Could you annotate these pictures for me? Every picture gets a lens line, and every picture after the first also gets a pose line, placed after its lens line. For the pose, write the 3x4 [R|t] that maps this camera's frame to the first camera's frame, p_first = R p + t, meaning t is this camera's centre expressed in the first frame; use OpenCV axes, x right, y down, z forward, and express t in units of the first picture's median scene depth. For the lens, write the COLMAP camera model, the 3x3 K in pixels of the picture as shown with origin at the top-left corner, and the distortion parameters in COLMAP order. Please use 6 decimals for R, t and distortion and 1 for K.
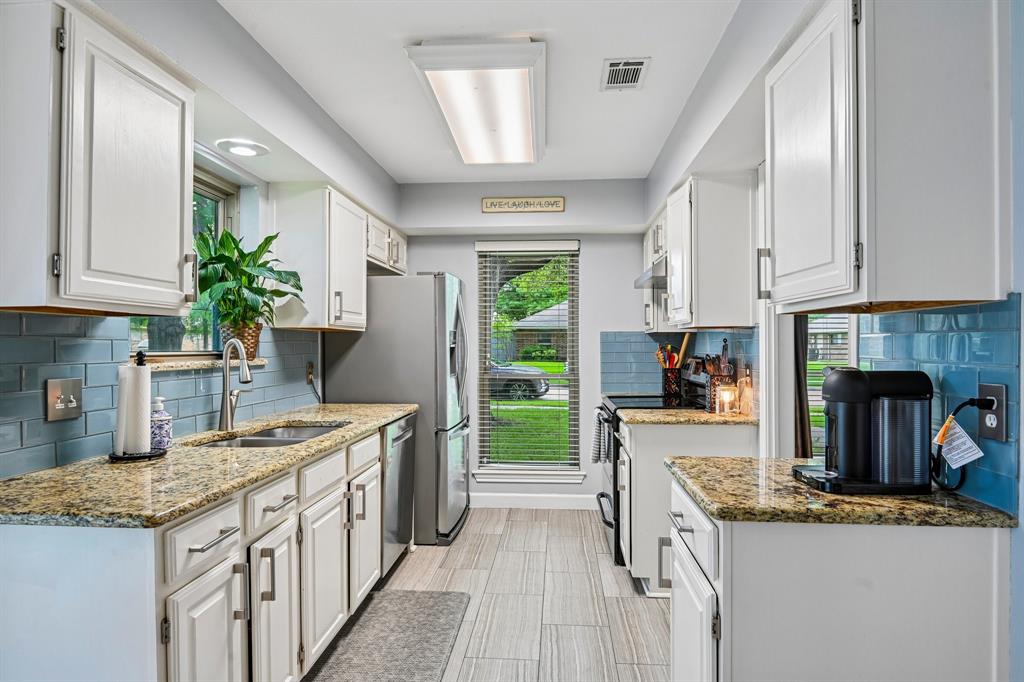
lens RADIAL K [[571.6, 0, 513.9], [0, 571.6, 342.0], [0, 0, 1]] dist [-0.018237, -0.004394]
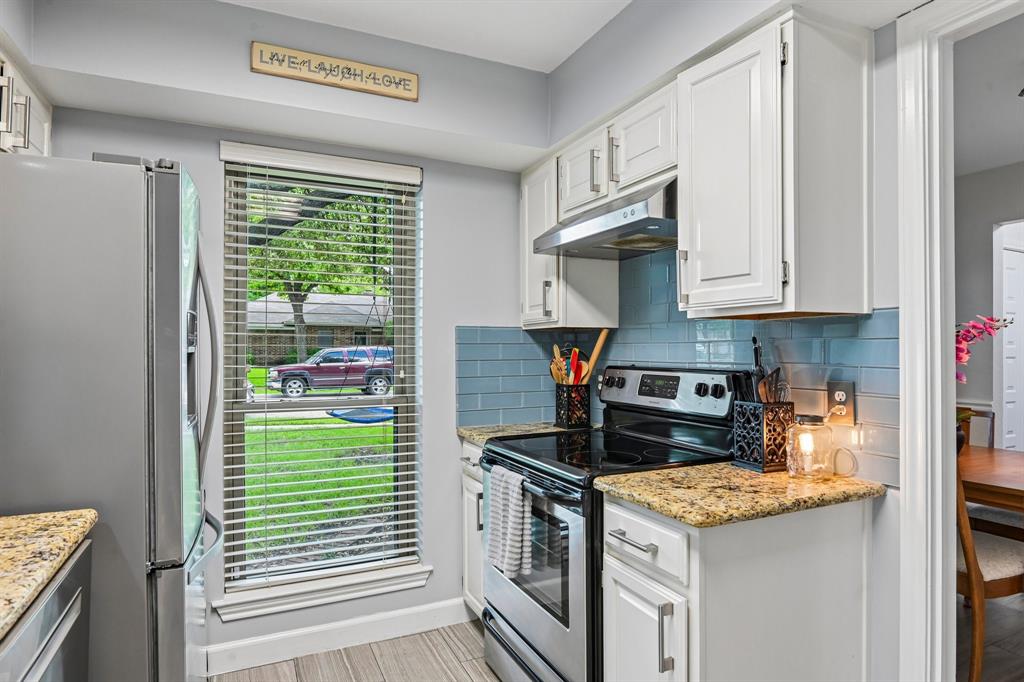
lens RADIAL K [[571.6, 0, 509.1], [0, 571.6, 343.4], [0, 0, 1]] dist [-0.018237, -0.004394]
pose [[0.864552, 0.004110, 0.502527, -0.106211], [-0.002845, 0.999991, -0.003283, 0.002307], [-0.502535, 0.001408, 0.864556, 0.486038]]
